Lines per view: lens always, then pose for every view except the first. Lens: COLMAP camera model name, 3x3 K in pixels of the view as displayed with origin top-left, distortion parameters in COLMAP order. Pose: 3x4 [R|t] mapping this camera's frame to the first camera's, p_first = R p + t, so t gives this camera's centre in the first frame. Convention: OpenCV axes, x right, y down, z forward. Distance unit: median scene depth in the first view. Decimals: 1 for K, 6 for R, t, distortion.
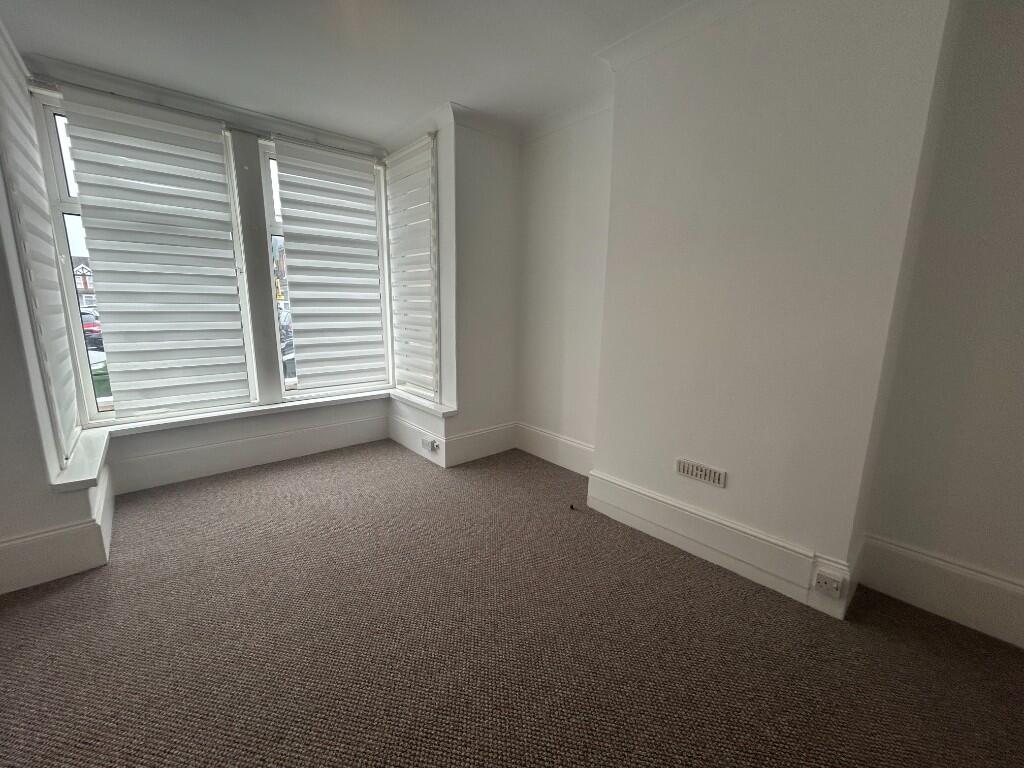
lens RADIAL K [[415.0, 0, 512.0], [0, 415.0, 384.0], [0, 0, 1]] dist [-0.002494, 0.000845]
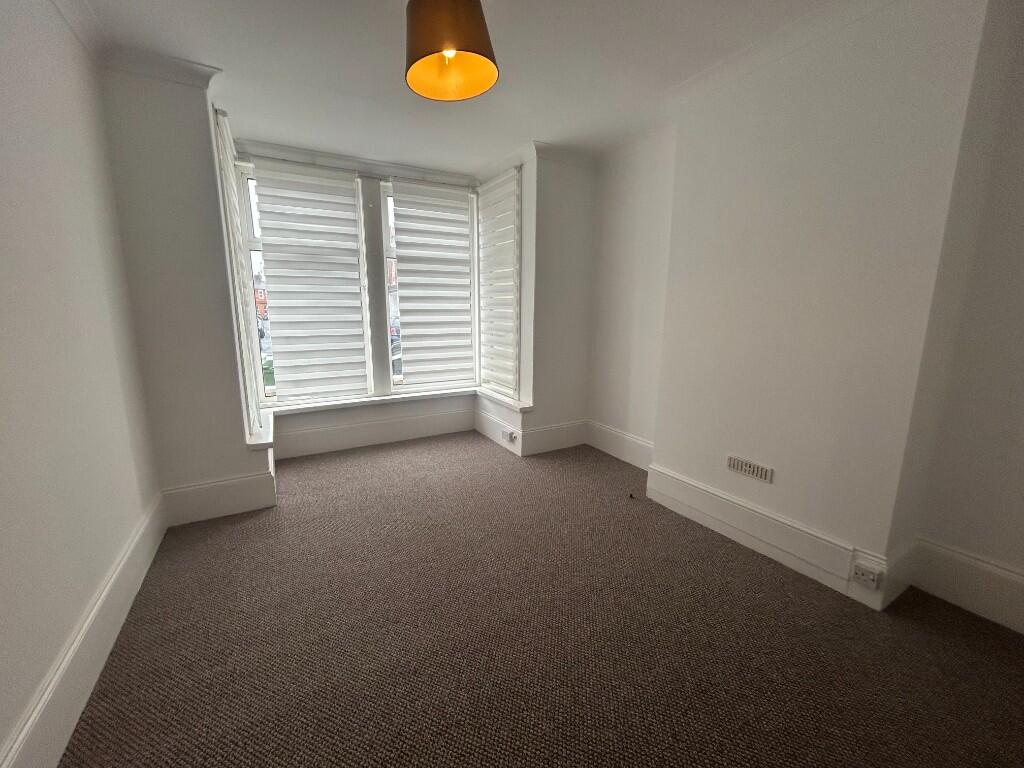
lens RADIAL K [[415.0, 0, 512.0], [0, 415.0, 384.0], [0, 0, 1]] dist [-0.002494, 0.000845]
pose [[0.979988, 0.026846, -0.197237, 0.036560], [-0.028490, 0.999579, -0.005502, 0.010475], [0.197006, 0.011011, 0.980340, -0.135569]]
